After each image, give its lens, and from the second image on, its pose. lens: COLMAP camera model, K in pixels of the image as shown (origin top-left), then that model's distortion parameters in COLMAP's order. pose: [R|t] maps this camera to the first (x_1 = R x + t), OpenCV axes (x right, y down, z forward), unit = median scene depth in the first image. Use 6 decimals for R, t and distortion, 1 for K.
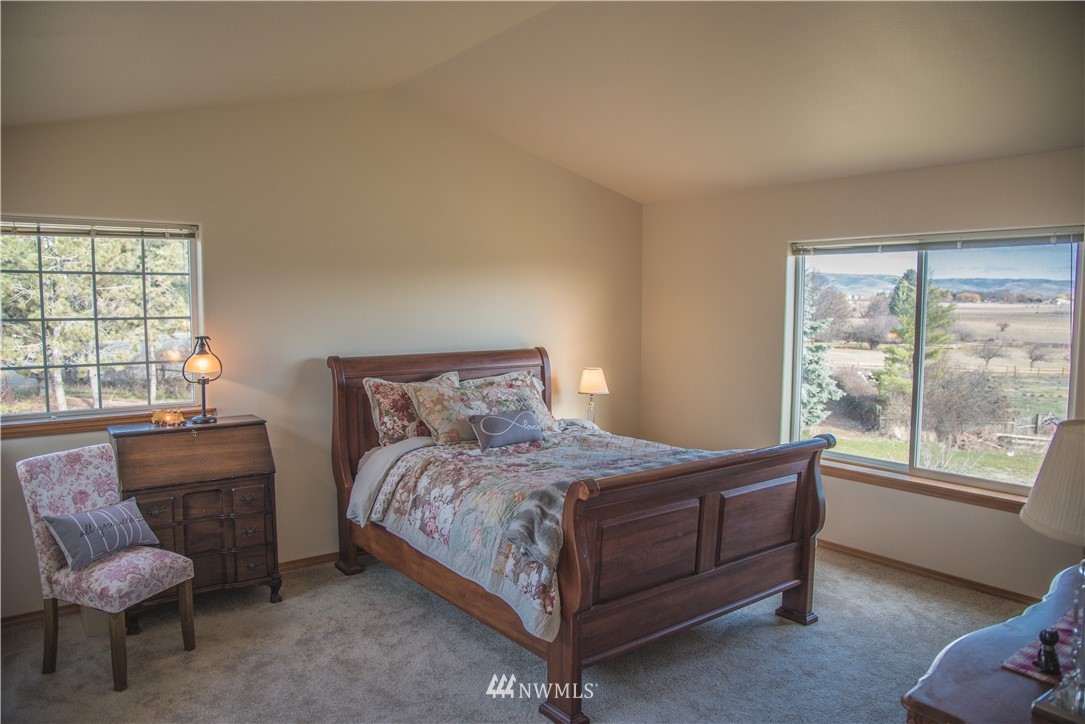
lens RADIAL K [[761.9, 0, 541.2], [0, 761.9, 363.8], [0, 0, 1]] dist [-0.069397, 0.015817]
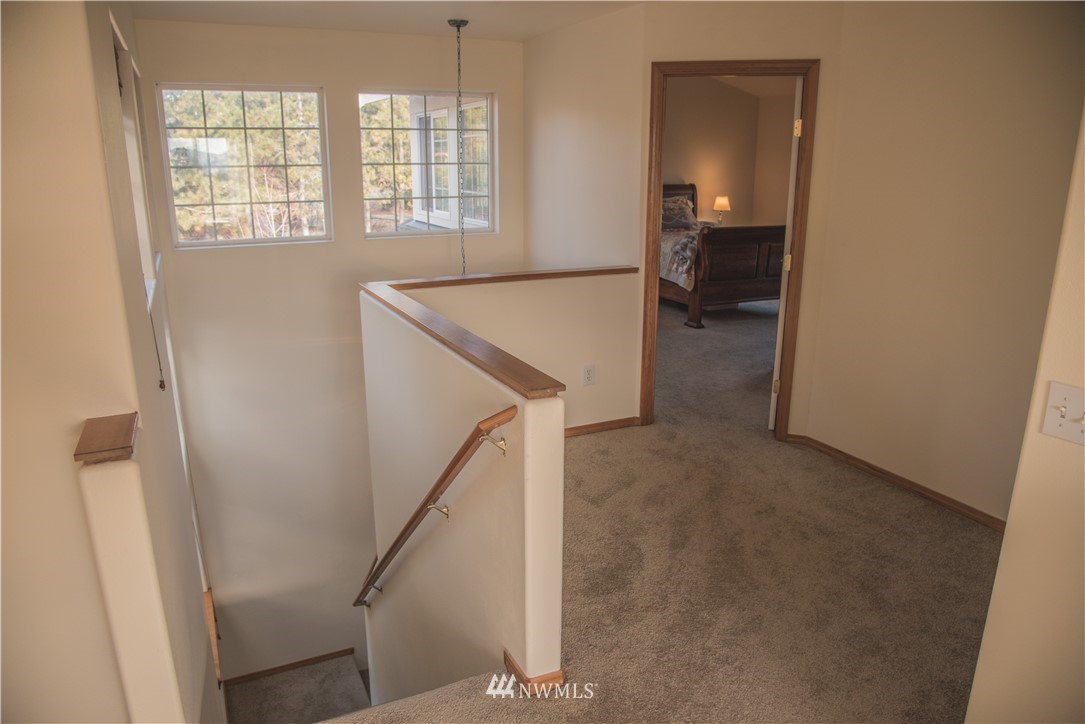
lens RADIAL K [[761.9, 0, 543.5], [0, 761.9, 361.2], [0, 0, 1]] dist [-0.069397, 0.015817]
pose [[0.981081, 0.058366, -0.184590, 0.012368], [-0.024516, 0.983251, 0.180598, 0.124962], [0.192039, -0.172656, 0.966080, -1.356694]]
